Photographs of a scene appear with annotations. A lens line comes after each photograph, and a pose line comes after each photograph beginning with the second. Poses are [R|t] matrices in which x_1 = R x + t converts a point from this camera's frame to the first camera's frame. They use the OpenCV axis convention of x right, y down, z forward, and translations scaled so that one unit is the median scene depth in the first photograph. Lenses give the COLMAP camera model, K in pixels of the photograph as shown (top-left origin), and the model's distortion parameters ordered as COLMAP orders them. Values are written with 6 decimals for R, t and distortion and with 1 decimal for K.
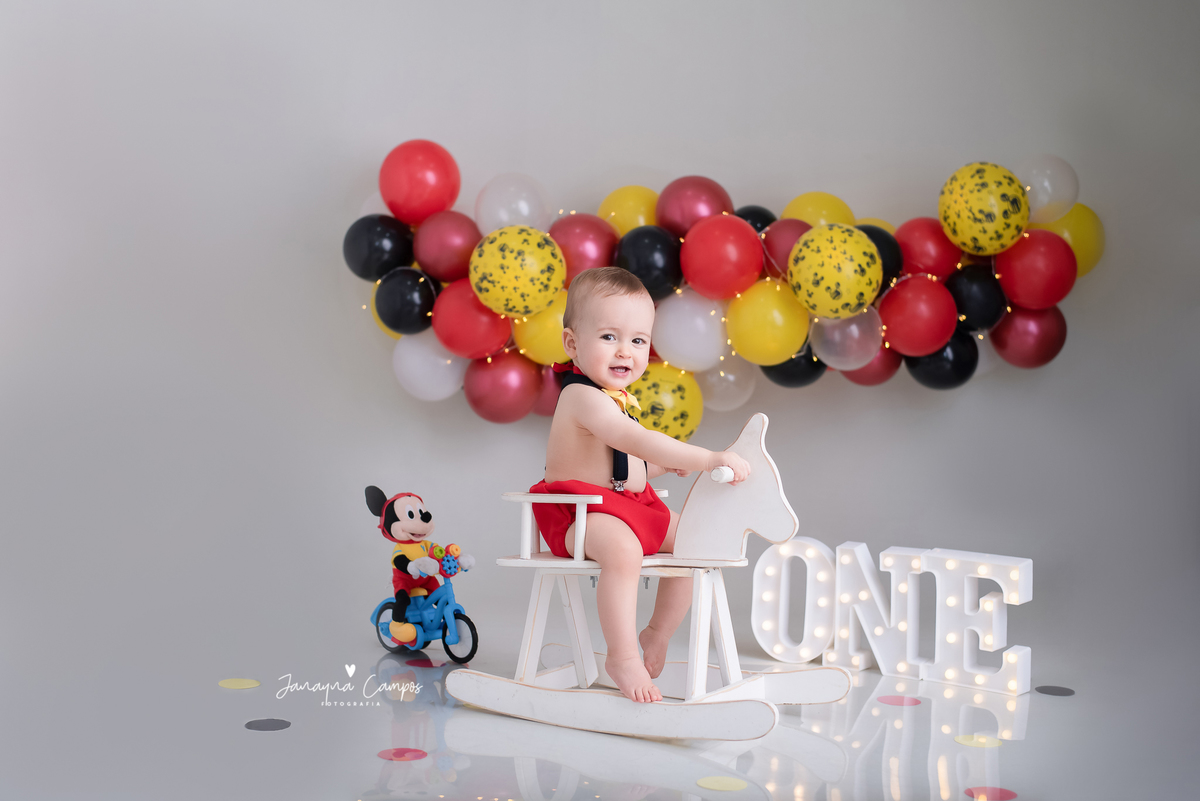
lens RADIAL K [[1793.8, 0, 569.1], [0, 1793.8, 423.2], [0, 0, 1]] dist [-0.118697, 0.041988]
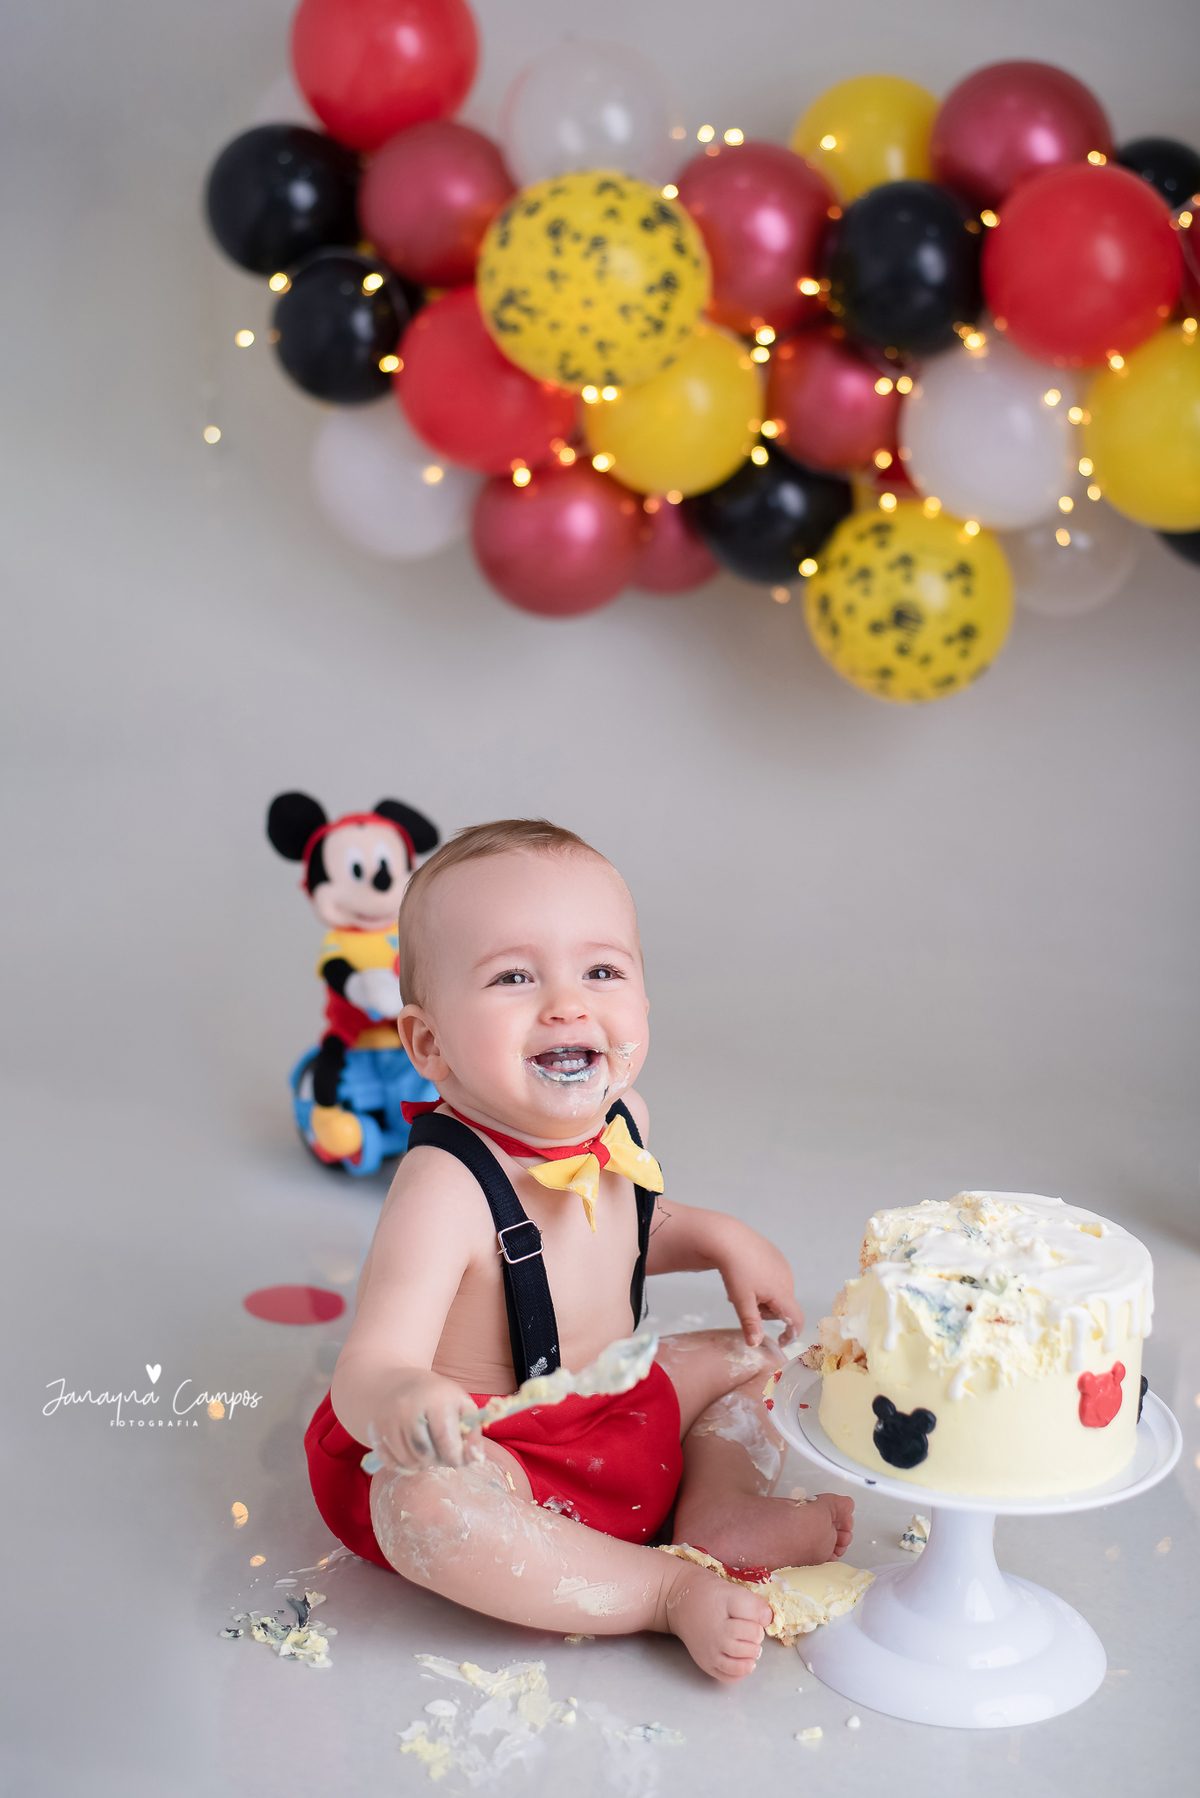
lens RADIAL K [[2687.7, 0, 638.5], [0, 2687.7, 893.3], [0, 0, 1]] dist [-0.118697, 0.041988]
pose [[0.998330, 0.045439, -0.035676, 0.010832], [-0.037758, 0.980601, 0.192345, -0.065797], [0.043724, -0.190677, 0.980679, 0.363261]]
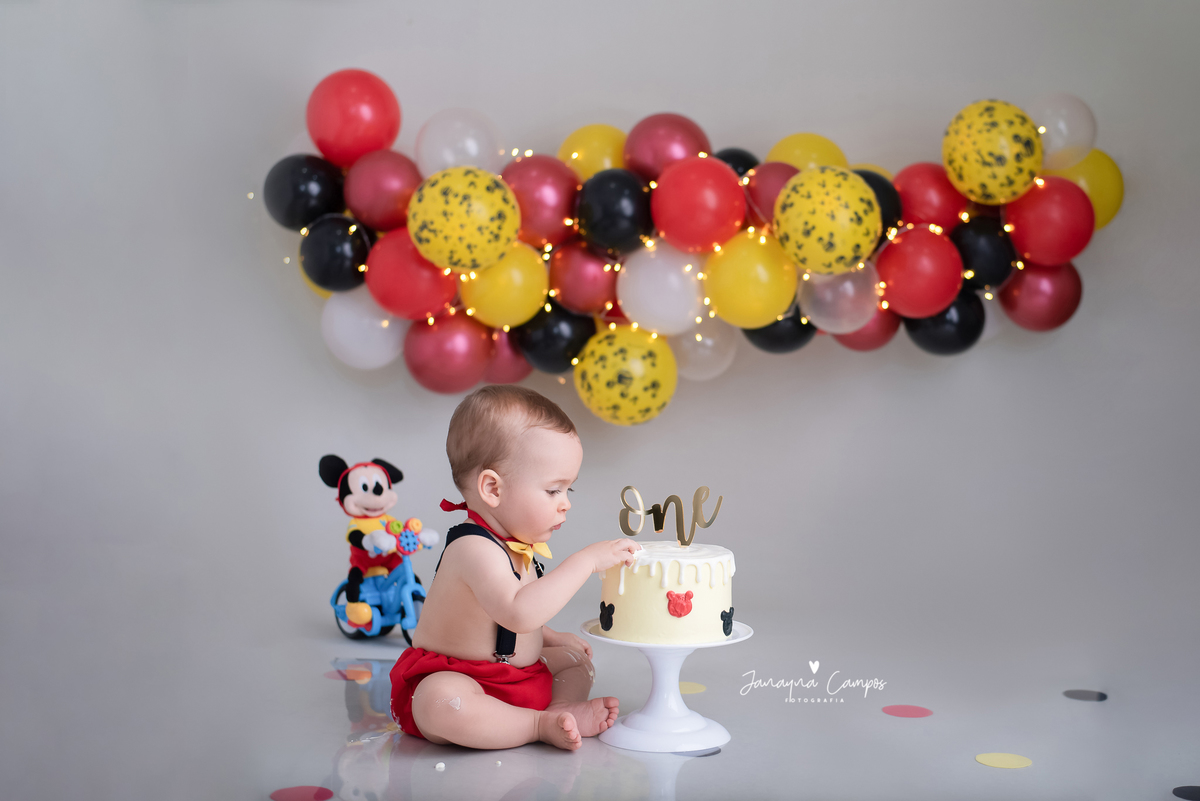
lens RADIAL K [[1786.8, 0, 752.7], [0, 1786.8, 424.5], [0, 0, 1]] dist [-0.131058, 0.033857]
pose [[0.992844, -0.005269, 0.119300, 0.007032], [0.003420, 0.999871, 0.015699, 0.001474], [-0.119367, -0.015178, 0.992734, 0.129996]]
